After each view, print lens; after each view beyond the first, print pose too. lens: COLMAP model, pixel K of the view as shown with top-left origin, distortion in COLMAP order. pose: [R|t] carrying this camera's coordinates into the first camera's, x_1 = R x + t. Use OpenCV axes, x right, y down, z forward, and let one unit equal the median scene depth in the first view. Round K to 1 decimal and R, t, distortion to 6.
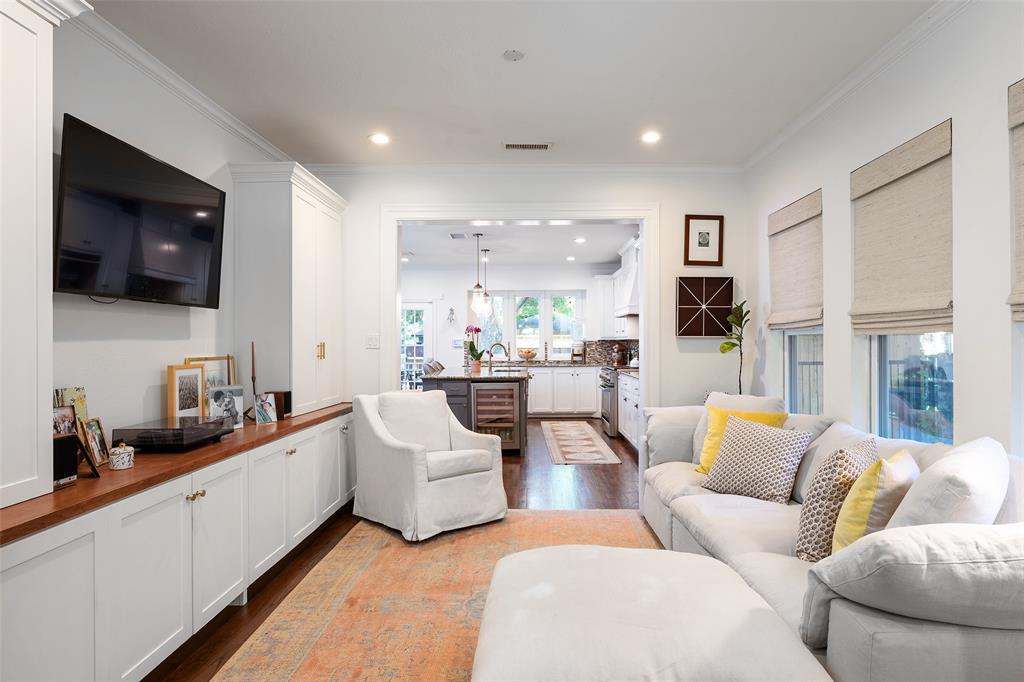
lens RADIAL K [[601.0, 0, 520.3], [0, 601.0, 338.9], [0, 0, 1]] dist [-0.007868, -0.000145]
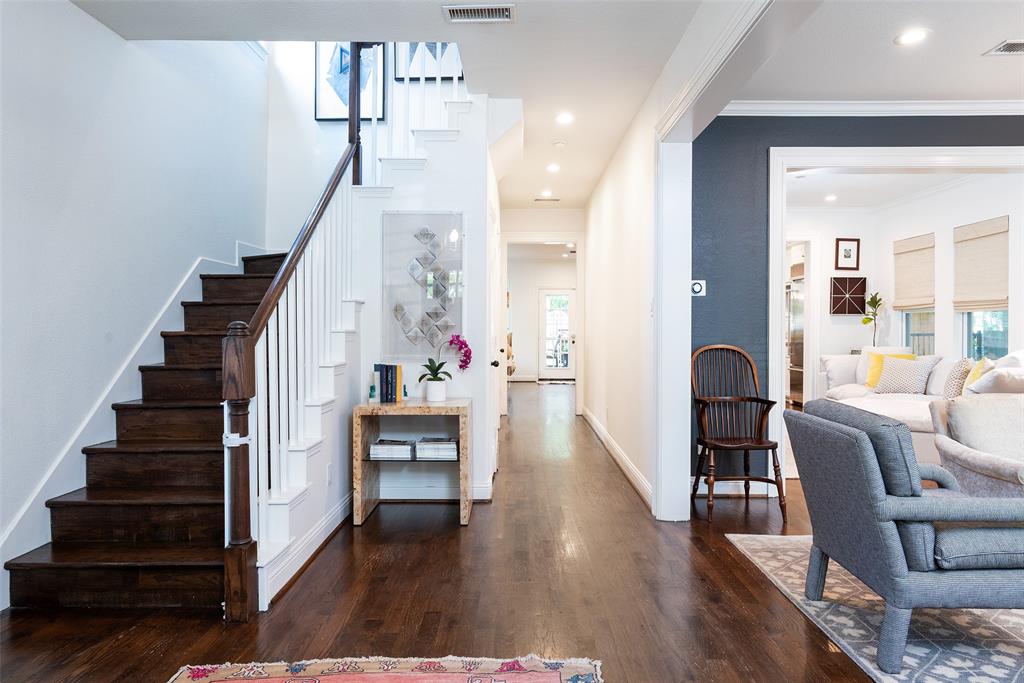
lens RADIAL K [[676.2, 0, 513.5], [0, 676.2, 334.0], [0, 0, 1]] dist [-0.018271, 0.002869]
pose [[0.999702, 0.003996, 0.024080, -0.660496], [-0.004337, 0.999891, 0.014122, 0.028439], [-0.024021, -0.014222, 0.999610, -0.814675]]
